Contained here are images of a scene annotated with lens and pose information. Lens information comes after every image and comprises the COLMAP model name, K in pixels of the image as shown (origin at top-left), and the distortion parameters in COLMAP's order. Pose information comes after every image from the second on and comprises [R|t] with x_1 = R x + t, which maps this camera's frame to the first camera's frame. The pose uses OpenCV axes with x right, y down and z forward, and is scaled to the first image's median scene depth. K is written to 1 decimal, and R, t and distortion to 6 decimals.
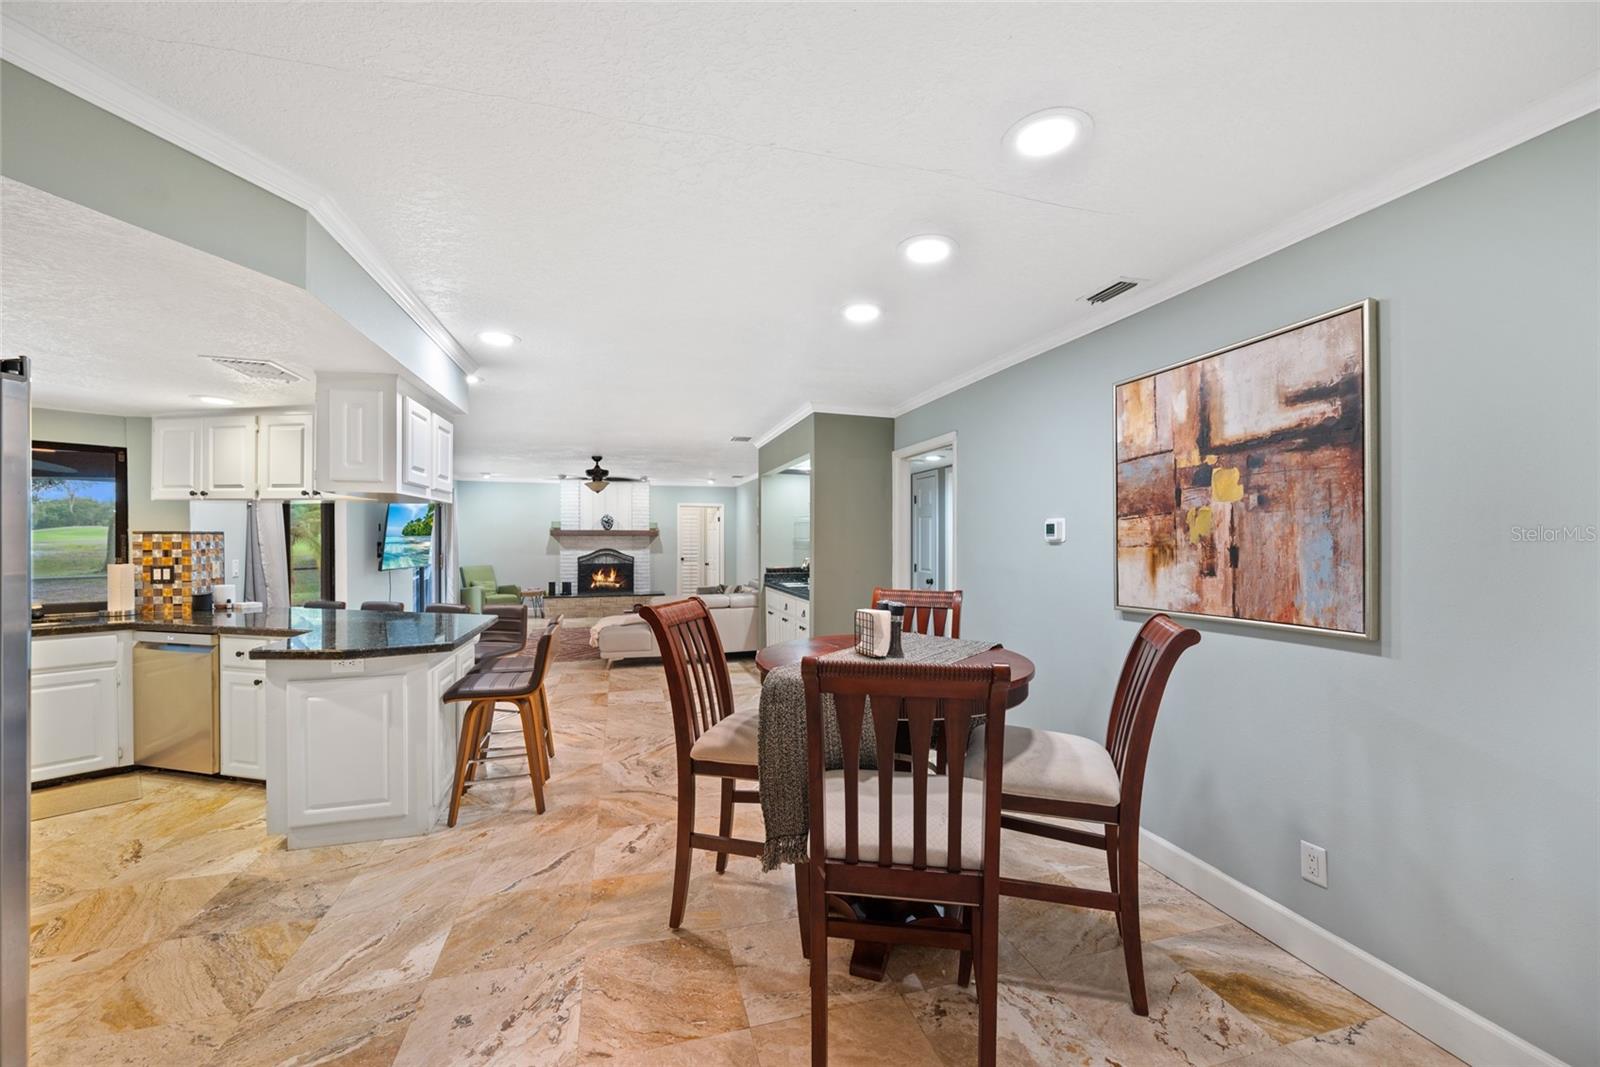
lens RADIAL K [[627.6, 0, 803.4], [0, 627.6, 541.3], [0, 0, 1]] dist [0.001086, 0.000146]
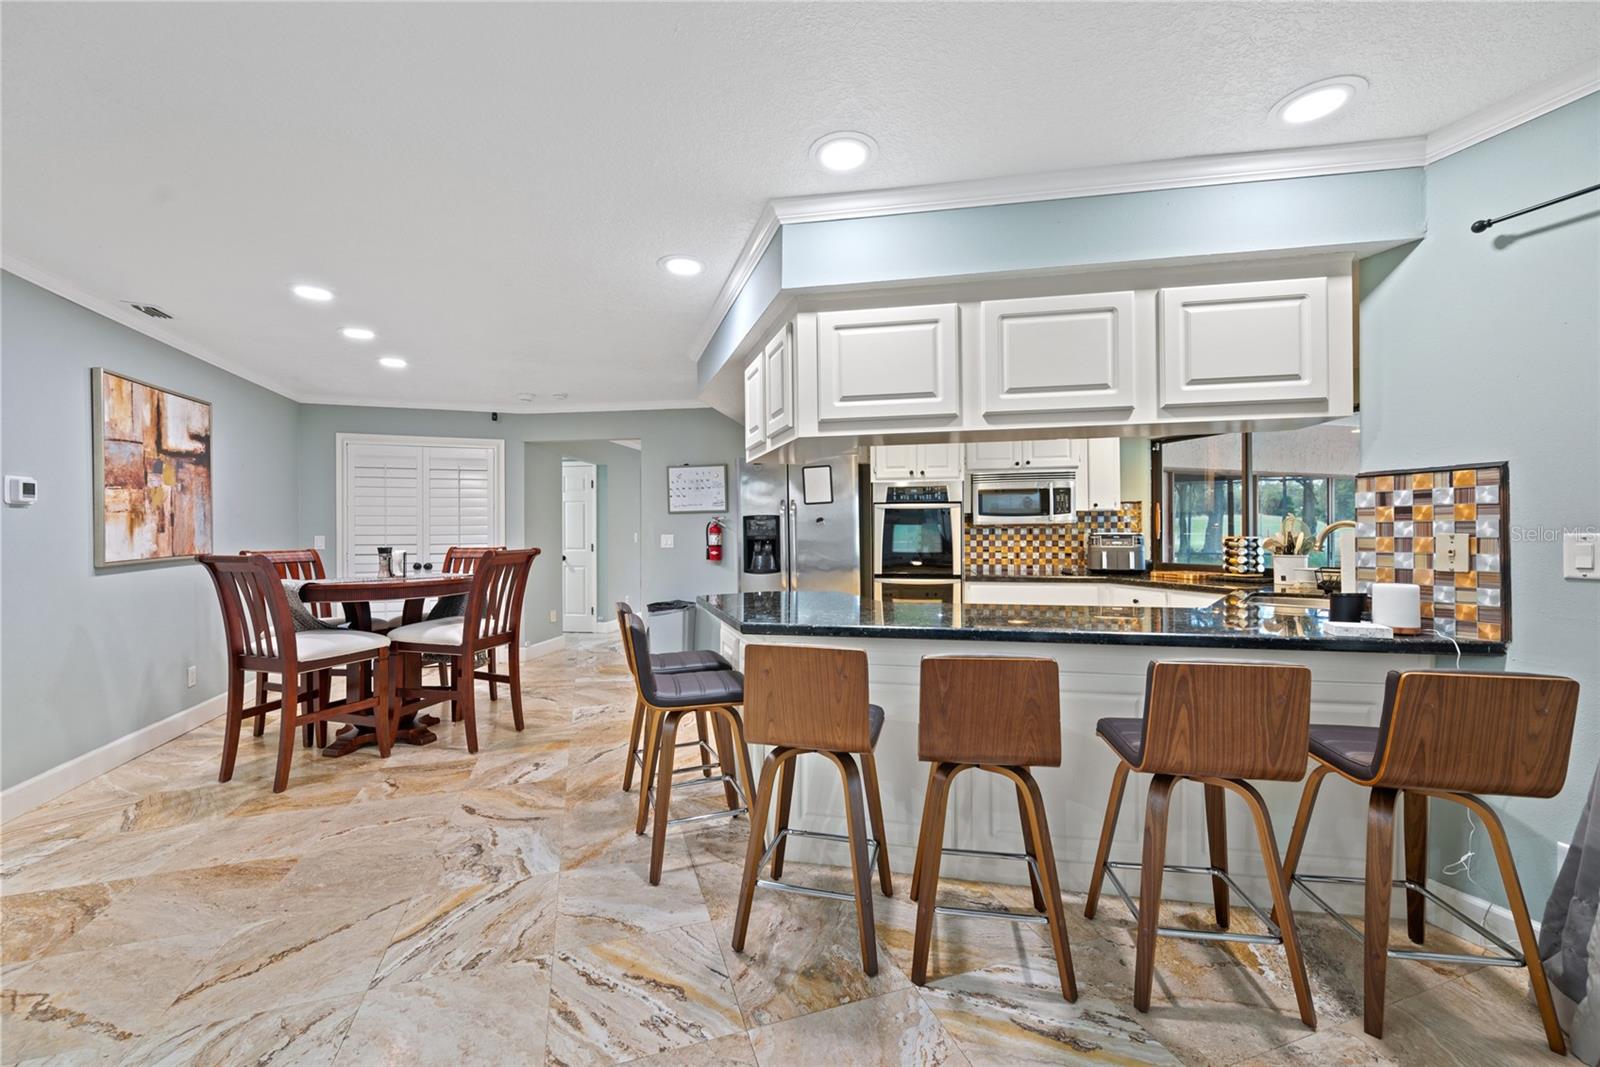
lens RADIAL K [[627.6, 0, 800.7], [0, 627.6, 533.0], [0, 0, 1]] dist [0.001086, 0.000146]
pose [[-0.998819, 0.002767, -0.048502, -0.135435], [0.002483, 0.999979, 0.005918, 0.008329], [0.048517, 0.005790, -0.998806, 0.417218]]
